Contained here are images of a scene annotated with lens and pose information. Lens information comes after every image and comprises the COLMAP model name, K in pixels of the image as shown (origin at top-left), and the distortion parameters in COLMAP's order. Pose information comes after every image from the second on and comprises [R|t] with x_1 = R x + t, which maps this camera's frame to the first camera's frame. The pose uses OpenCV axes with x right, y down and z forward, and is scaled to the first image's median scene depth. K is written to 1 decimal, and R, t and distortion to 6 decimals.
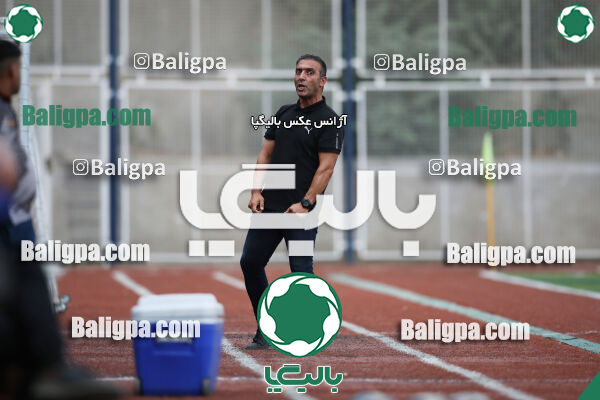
lens RADIAL K [[4401.1, 0, 300.5], [0, 4401.1, 200.7], [0, 0, 1]] dist [0.722981, 0.000000]
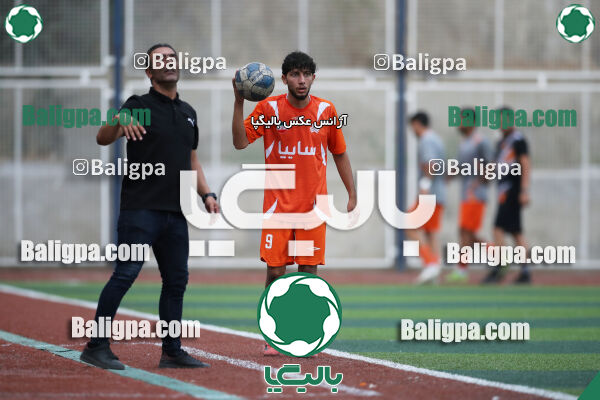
lens RADIAL K [[4401.1, 0, 298.5], [0, 4401.1, 198.7], [0, 0, 1]] dist [0.722981, 0.000000]
pose [[0.994948, 0.002793, -0.100348, 0.152752], [-0.002896, 0.999995, -0.000886, -0.000528], [0.100345, 0.001172, 0.994952, 0.045321]]
